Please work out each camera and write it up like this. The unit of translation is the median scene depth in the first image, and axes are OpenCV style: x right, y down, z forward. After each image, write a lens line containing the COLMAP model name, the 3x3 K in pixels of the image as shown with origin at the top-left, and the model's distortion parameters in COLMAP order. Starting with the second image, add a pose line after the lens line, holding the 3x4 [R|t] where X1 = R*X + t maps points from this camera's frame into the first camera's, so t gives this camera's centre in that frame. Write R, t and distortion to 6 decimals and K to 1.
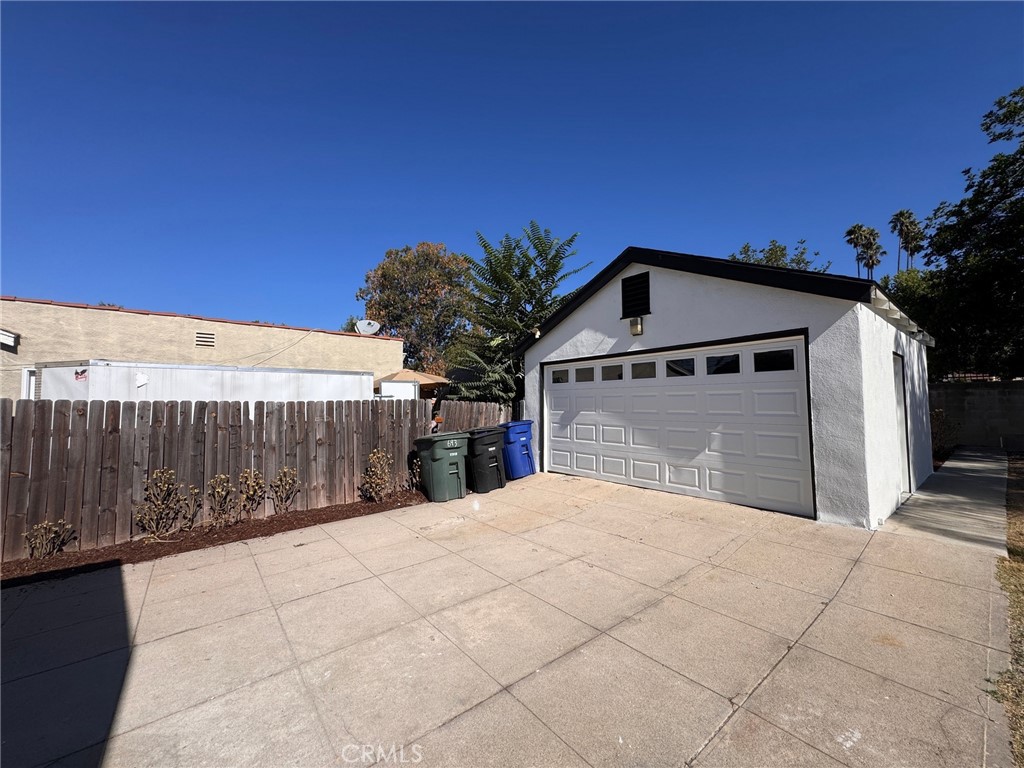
lens RADIAL K [[409.2, 0, 512.0], [0, 409.2, 384.0], [0, 0, 1]] dist [-0.001070, 0.000398]
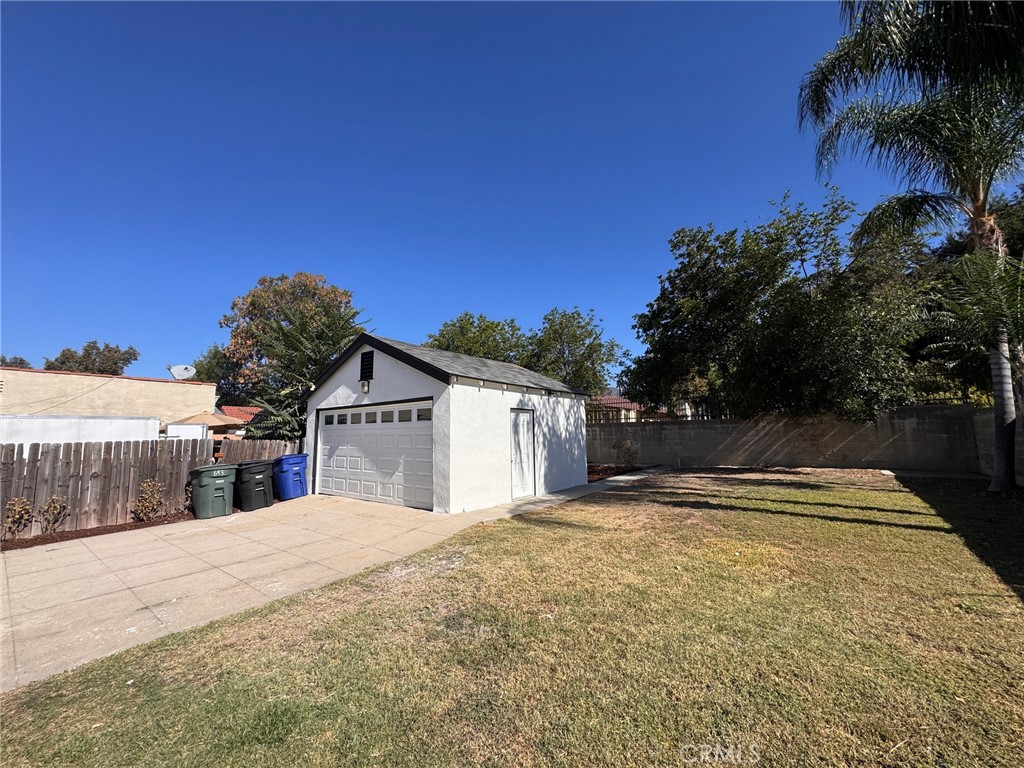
lens RADIAL K [[409.2, 0, 512.0], [0, 409.2, 384.0], [0, 0, 1]] dist [-0.001070, 0.000398]
pose [[0.972300, 0.020255, 0.232857, 0.433649], [-0.003027, 0.997246, -0.074109, -0.043048], [-0.233717, 0.071351, 0.969683, -0.485763]]
